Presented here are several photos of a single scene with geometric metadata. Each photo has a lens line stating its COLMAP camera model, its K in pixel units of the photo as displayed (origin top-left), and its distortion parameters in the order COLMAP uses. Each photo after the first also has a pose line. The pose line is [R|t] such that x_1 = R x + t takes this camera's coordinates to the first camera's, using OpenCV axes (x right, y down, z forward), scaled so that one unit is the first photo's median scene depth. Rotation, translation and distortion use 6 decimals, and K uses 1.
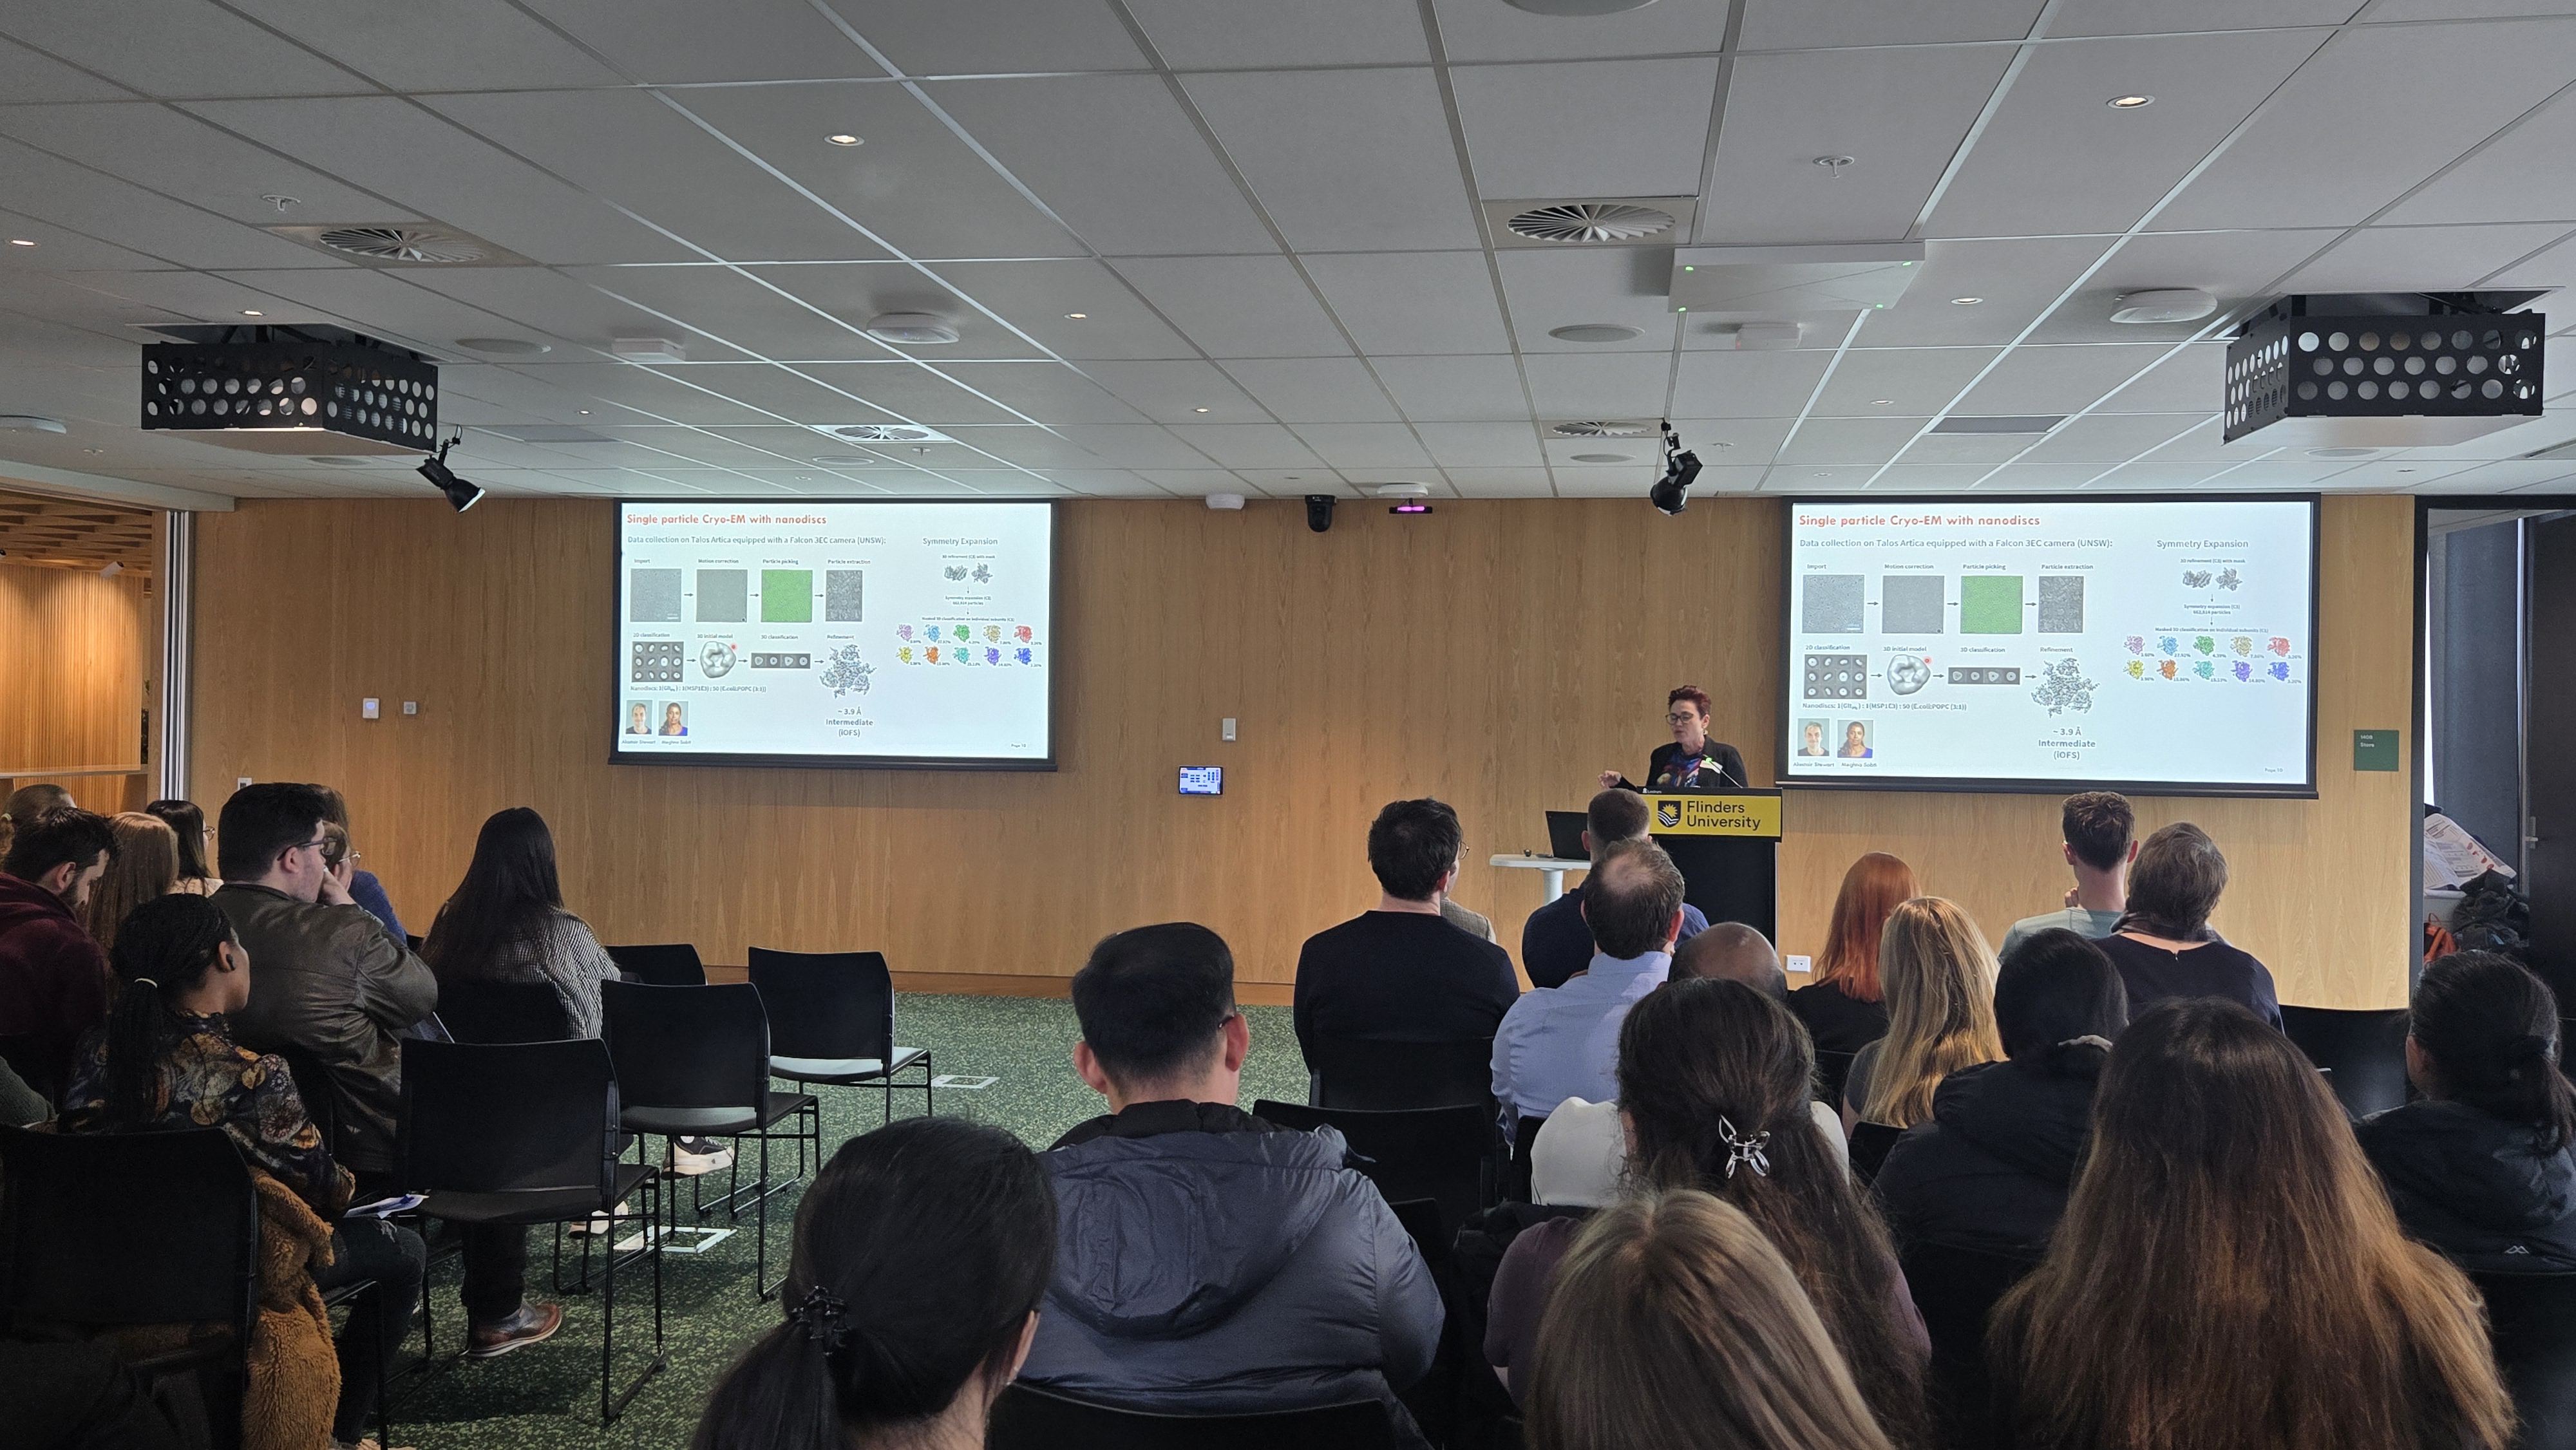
lens RADIAL K [[2090.1, 0, 1288.0], [0, 2090.1, 725.0], [0, 0, 1]] dist [0.042354, -0.000077]
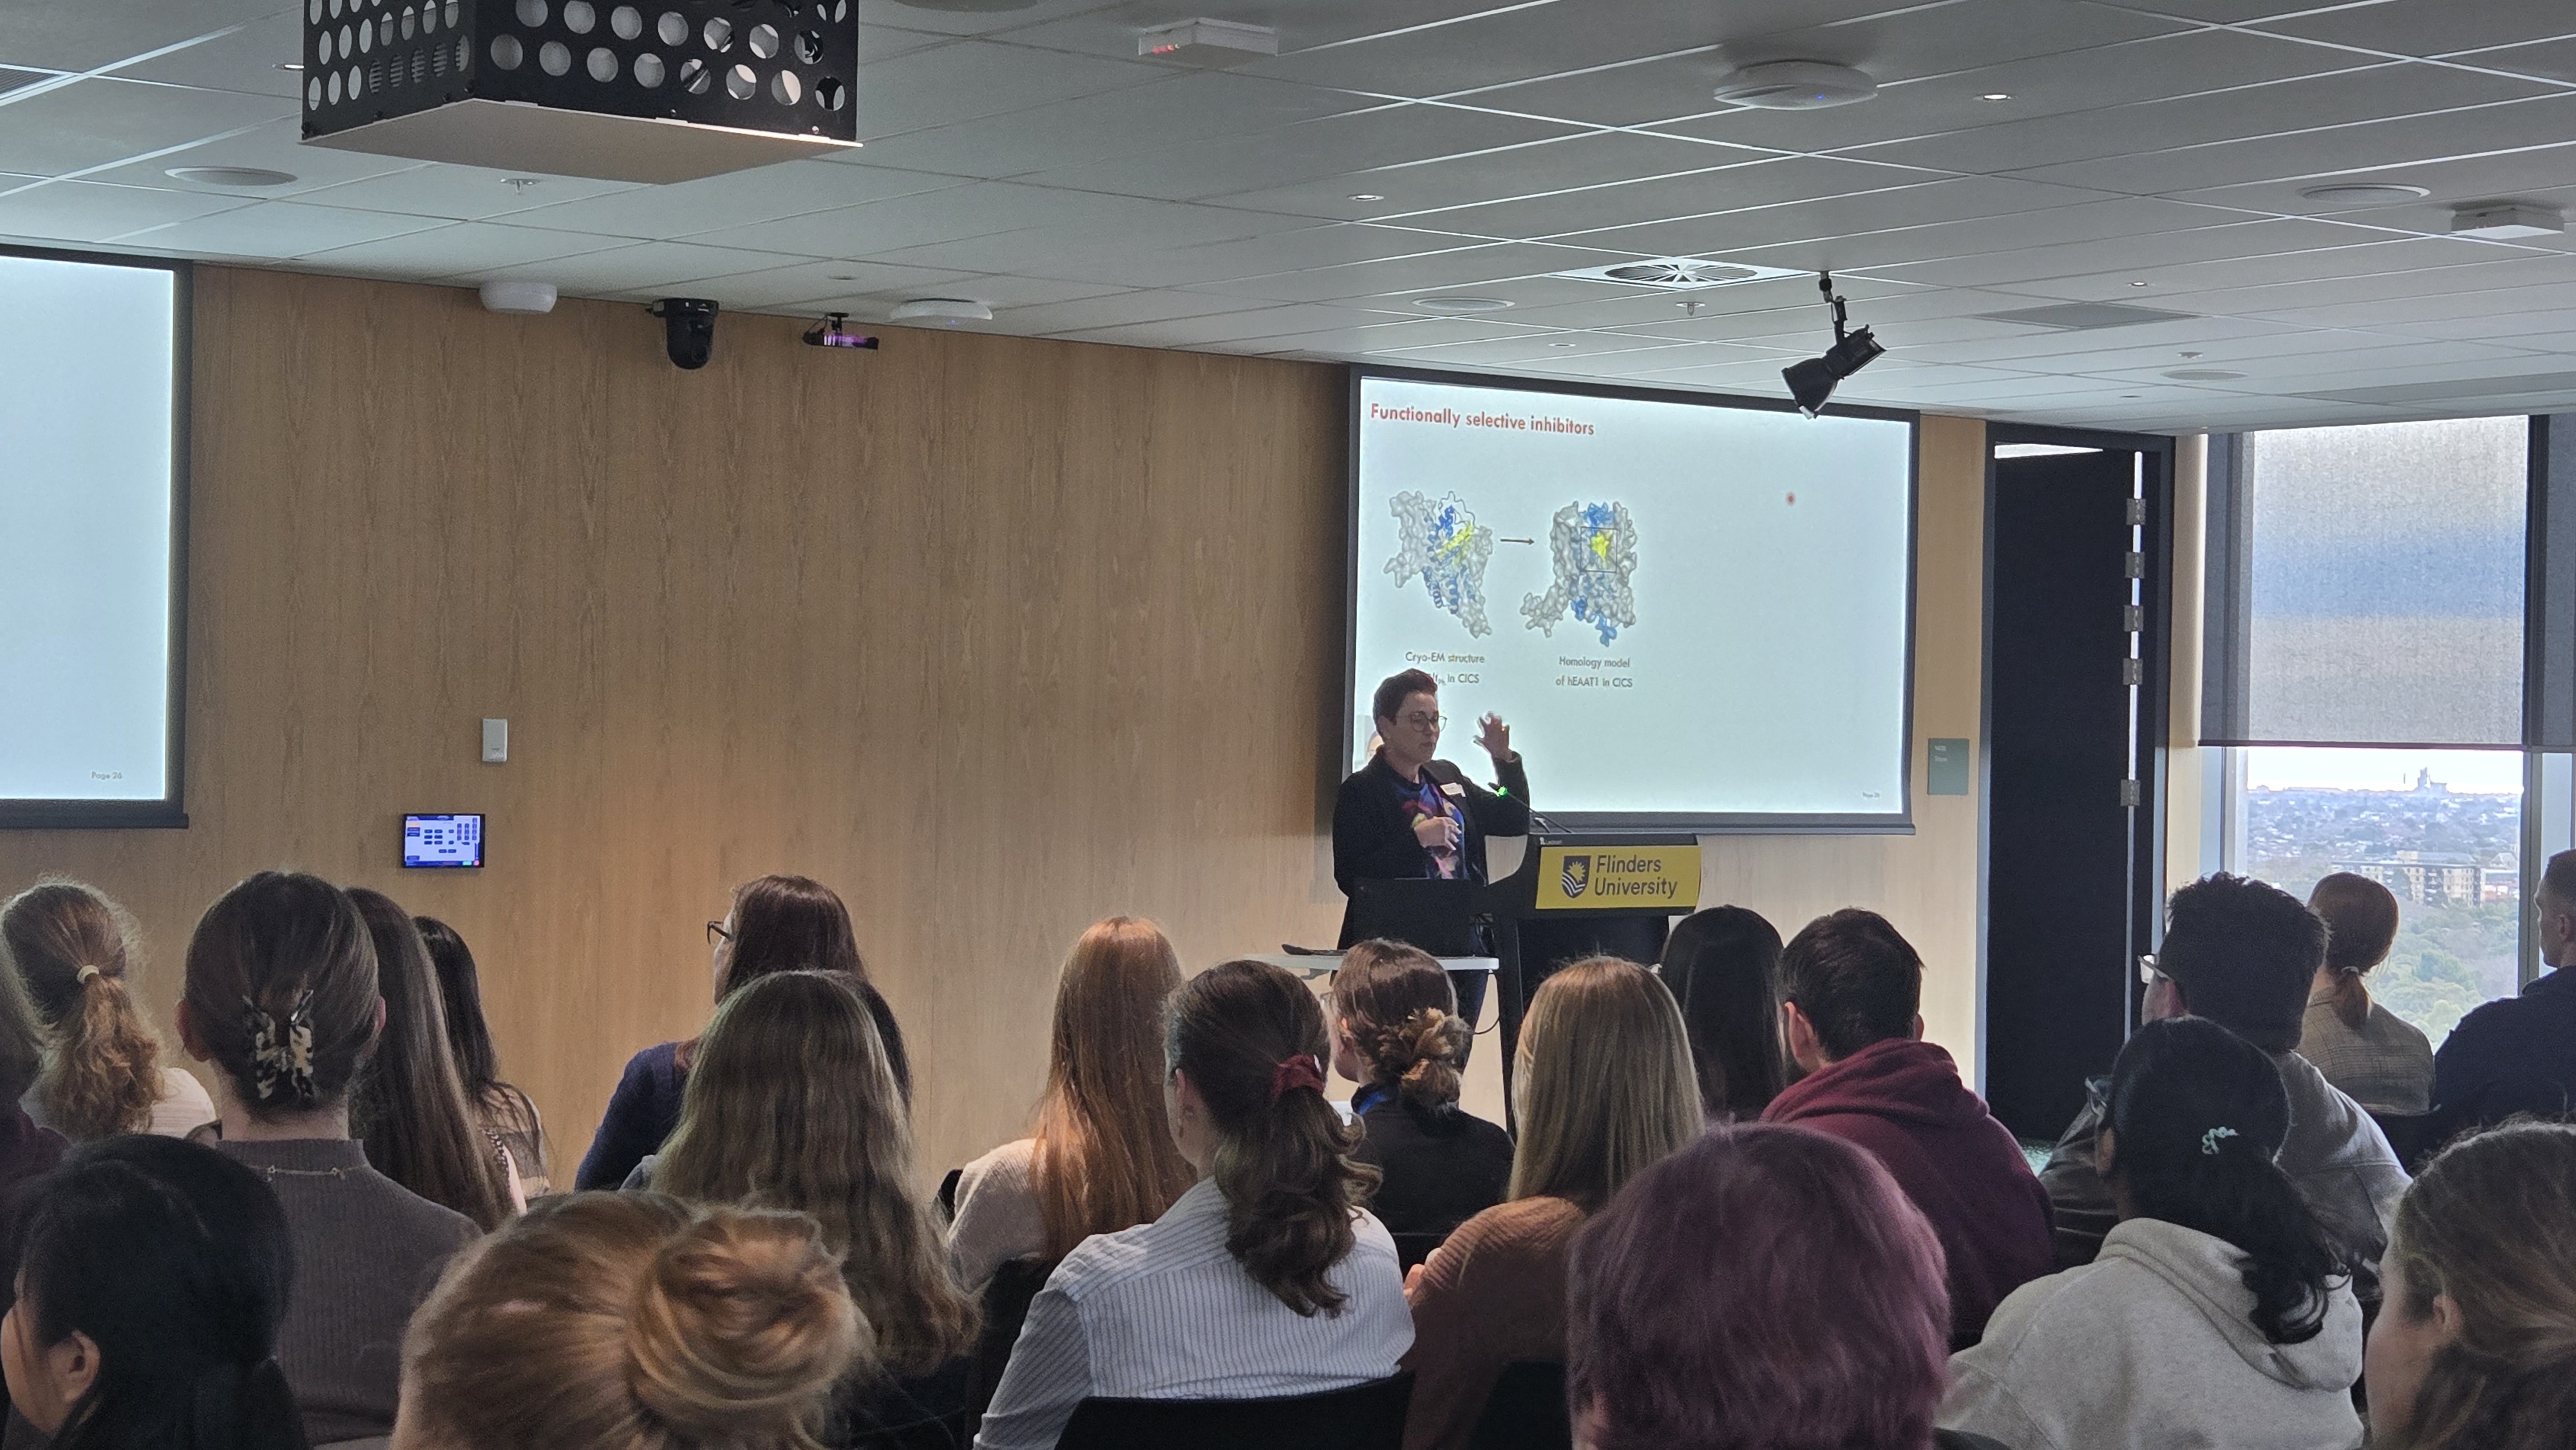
lens RADIAL K [[4095.4, 0, 1281.9], [0, 4095.4, 900.8], [0, 0, 1]] dist [0.046236, -0.043246]
pose [[0.701098, -0.030346, 0.712419, -0.644672], [-0.004073, 0.998907, 0.046558, -0.006537], [-0.713053, -0.035544, 0.700208, 0.161424]]
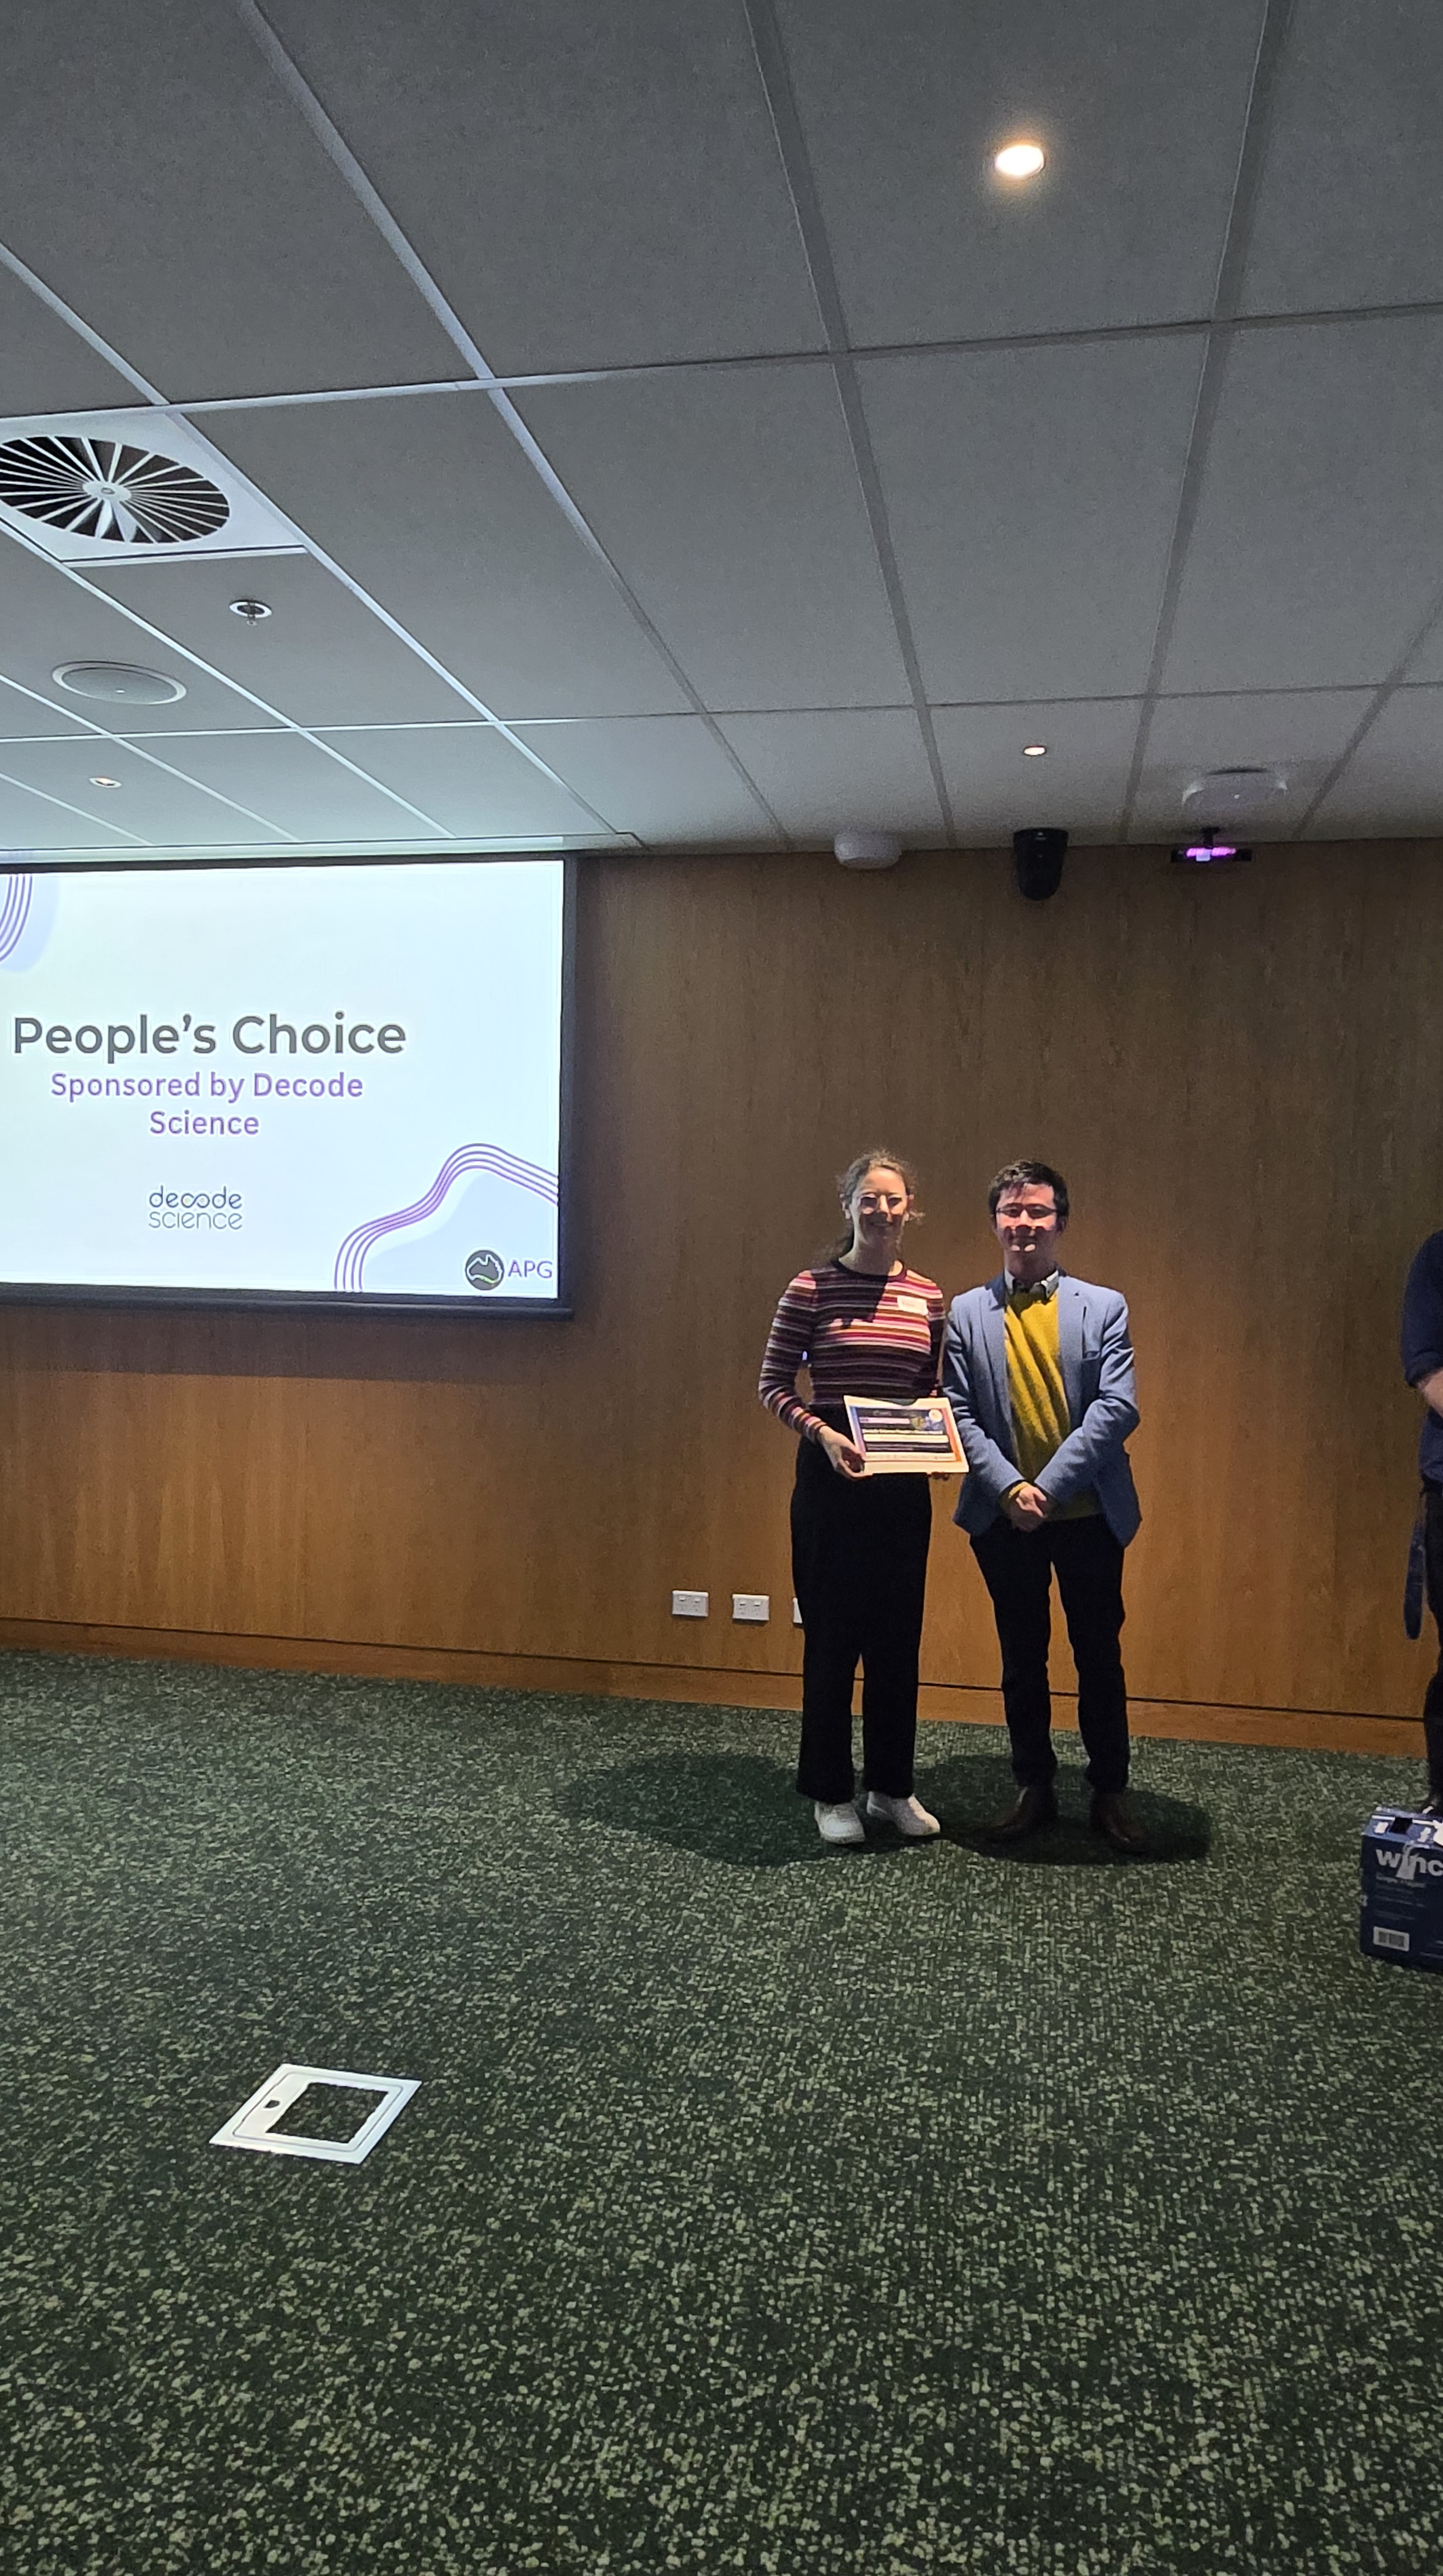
lens RADIAL K [[1646.0, 0, 691.5], [0, 1646.0, 1343.0], [0, 0, 1]] dist [-0.000148, 0.001703]
pose [[0.998932, 0.009833, -0.045152, -0.059178], [-0.007324, 0.998438, 0.055392, 0.002432], [0.045626, -0.055002, 0.997443, 0.566375]]
